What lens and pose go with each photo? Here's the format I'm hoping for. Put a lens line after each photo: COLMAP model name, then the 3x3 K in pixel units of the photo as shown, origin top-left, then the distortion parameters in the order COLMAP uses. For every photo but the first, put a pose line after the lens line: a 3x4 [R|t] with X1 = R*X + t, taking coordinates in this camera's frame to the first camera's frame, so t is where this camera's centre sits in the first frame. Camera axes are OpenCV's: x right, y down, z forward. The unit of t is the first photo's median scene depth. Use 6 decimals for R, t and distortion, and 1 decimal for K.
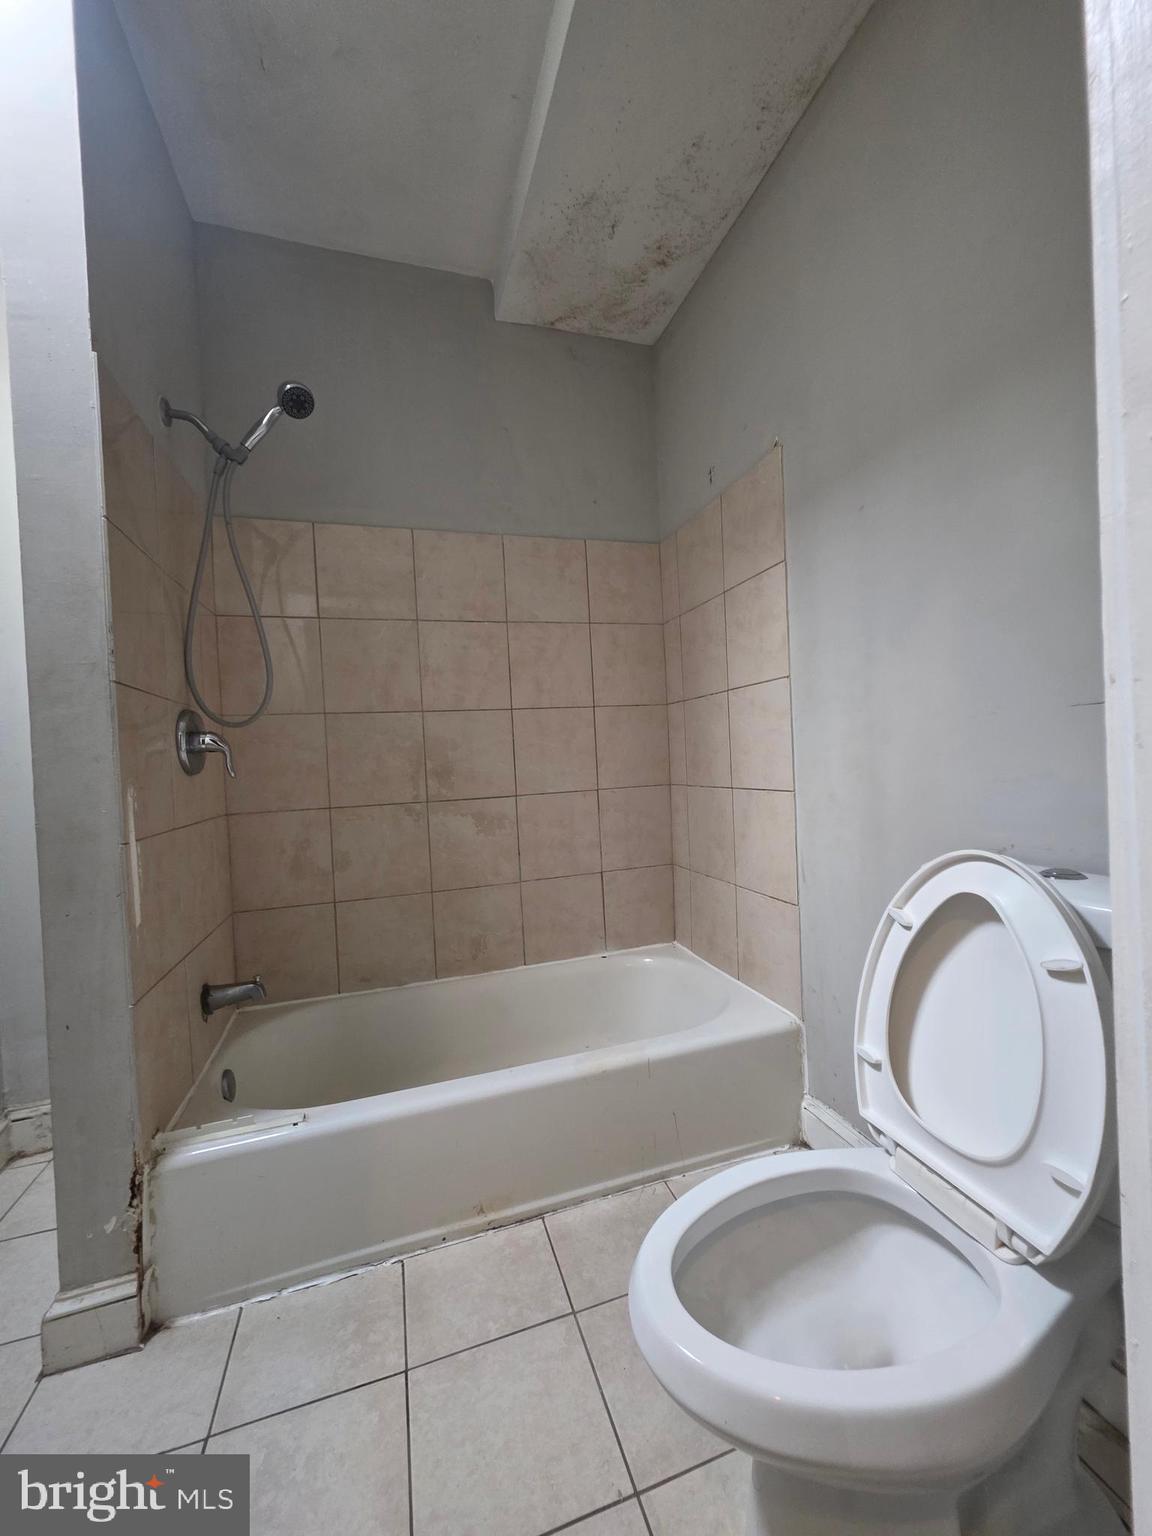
lens RADIAL K [[617.6, 0, 580.7], [0, 617.6, 768.2], [0, 0, 1]] dist [0.003055, -0.000170]
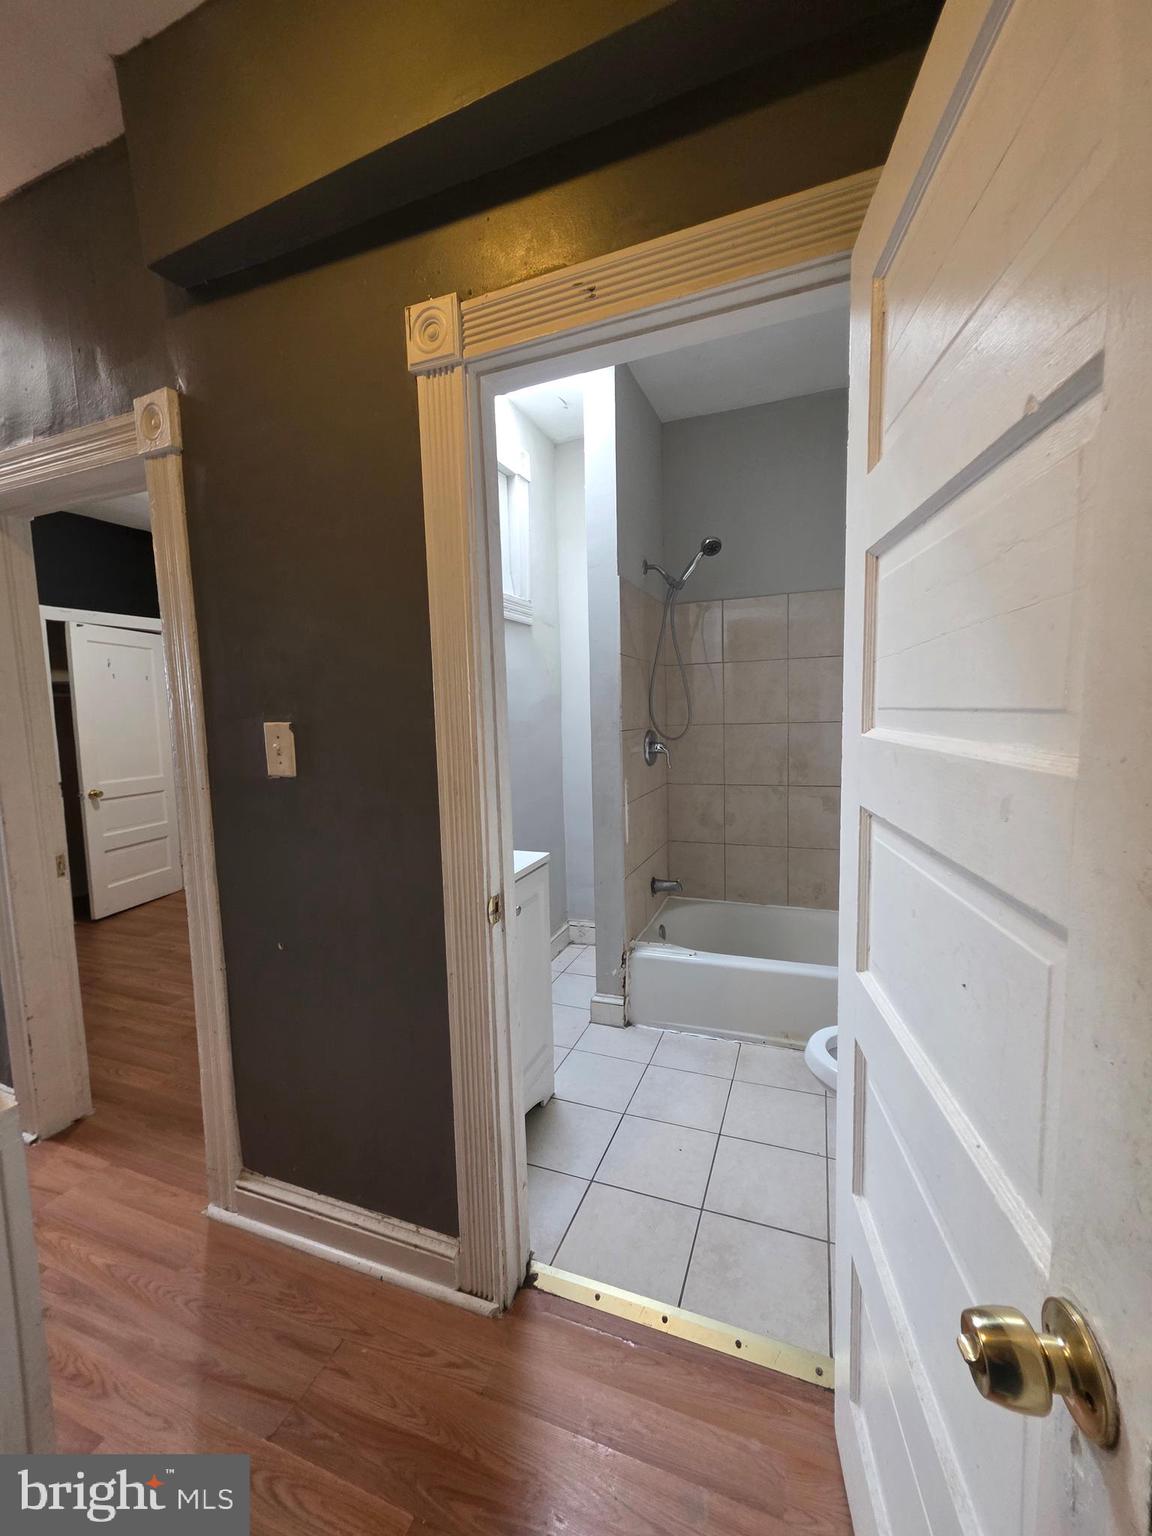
lens RADIAL K [[617.6, 0, 580.7], [0, 617.6, 768.2], [0, 0, 1]] dist [0.003055, -0.000170]
pose [[0.783141, 0.081851, -0.616434, 0.347979], [-0.018859, 0.993970, 0.108021, -0.178638], [0.621558, -0.072970, 0.779962, -0.573475]]
